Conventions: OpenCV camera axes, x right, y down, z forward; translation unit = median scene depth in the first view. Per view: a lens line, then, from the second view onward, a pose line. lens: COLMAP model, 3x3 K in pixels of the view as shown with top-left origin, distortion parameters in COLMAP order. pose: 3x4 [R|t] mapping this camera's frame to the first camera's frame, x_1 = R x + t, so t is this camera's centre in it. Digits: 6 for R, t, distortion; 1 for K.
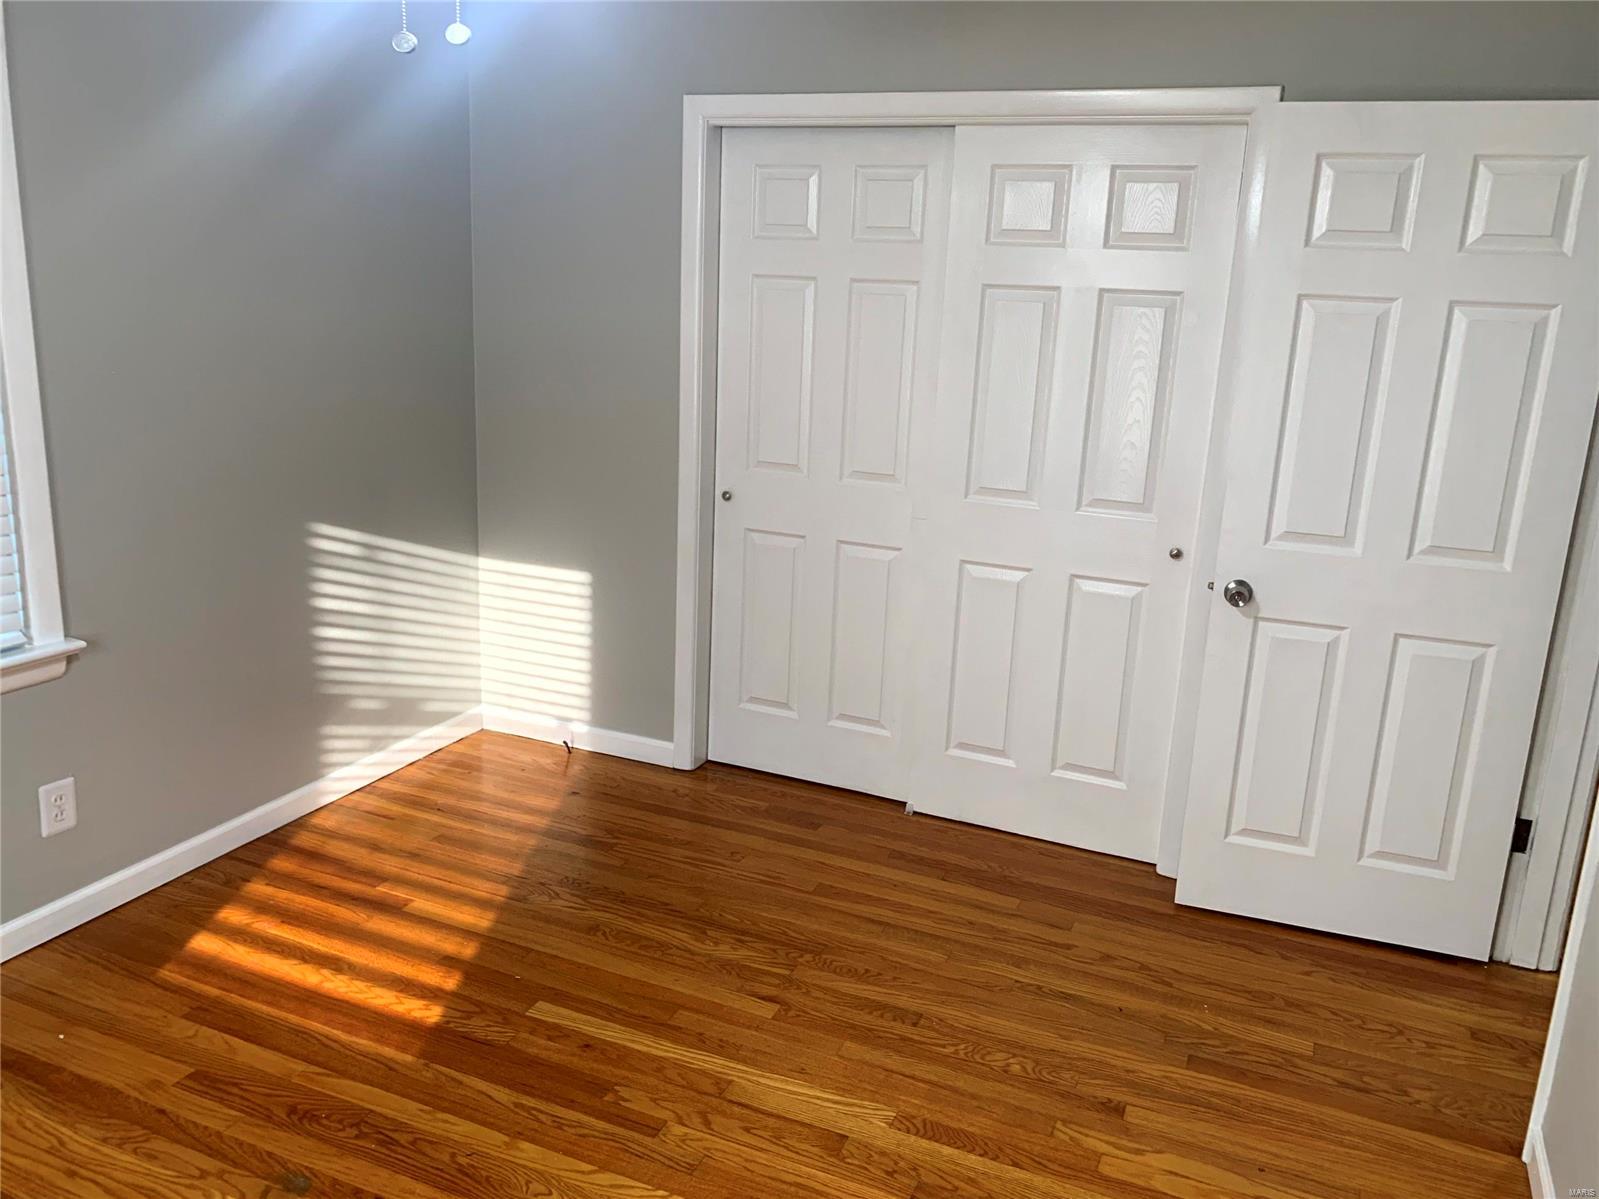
lens RADIAL K [[1224.7, 0, 817.4], [0, 1224.7, 593.9], [0, 0, 1]] dist [0.051829, -0.068017]
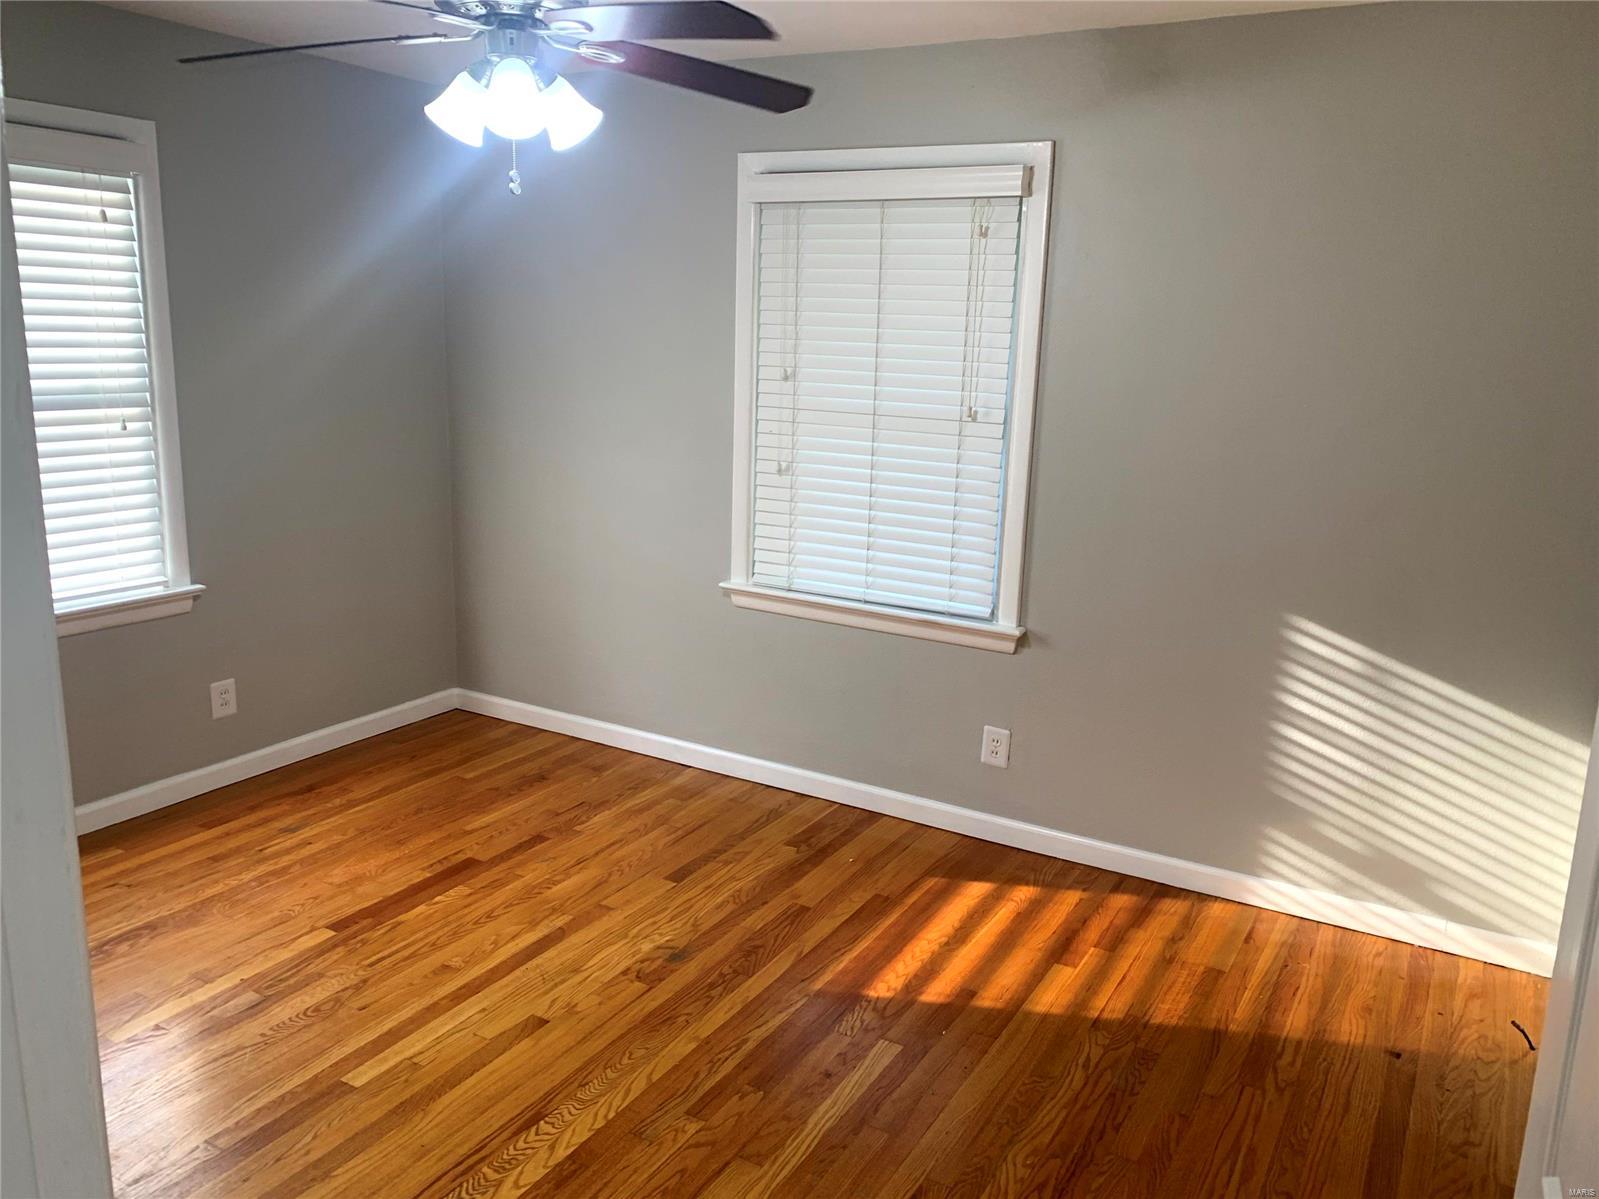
lens RADIAL K [[1224.7, 0, 817.4], [0, 1224.7, 593.9], [0, 0, 1]] dist [0.051829, -0.068017]
pose [[-0.106558, 0.171643, -0.979379, 0.620119], [-0.279169, 0.940202, 0.195151, -0.173015], [0.954311, 0.294208, -0.052269, 0.761369]]
